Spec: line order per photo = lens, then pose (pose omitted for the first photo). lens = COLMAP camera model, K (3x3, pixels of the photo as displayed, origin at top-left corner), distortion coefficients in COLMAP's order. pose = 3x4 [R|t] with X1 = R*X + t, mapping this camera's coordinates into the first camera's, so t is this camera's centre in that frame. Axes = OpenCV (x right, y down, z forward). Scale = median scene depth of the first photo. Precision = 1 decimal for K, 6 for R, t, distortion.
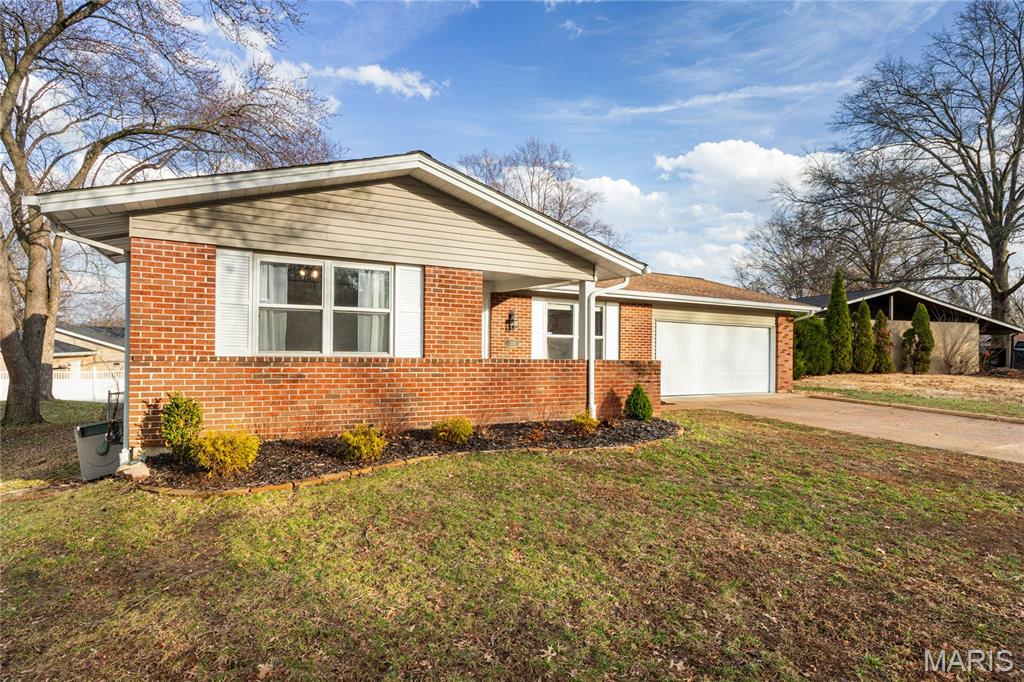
lens RADIAL K [[504.3, 0, 511.5], [0, 504.3, 332.6], [0, 0, 1]] dist [-0.001676, -0.000079]
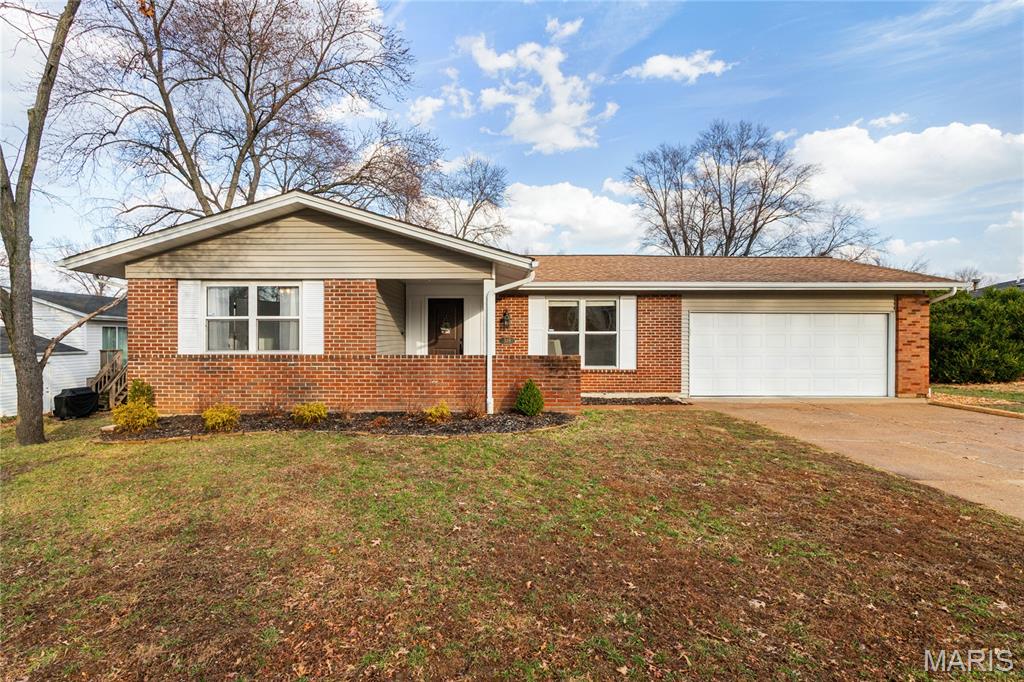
lens RADIAL K [[477.2, 0, 512.0], [0, 477.2, 341.0], [0, 0, 1]] dist [0.005062, 0.000677]
pose [[0.889604, -0.020804, -0.456259, 0.771404], [0.029301, 0.999504, 0.011555, 0.016974], [0.455792, -0.023648, 0.889772, 0.172743]]
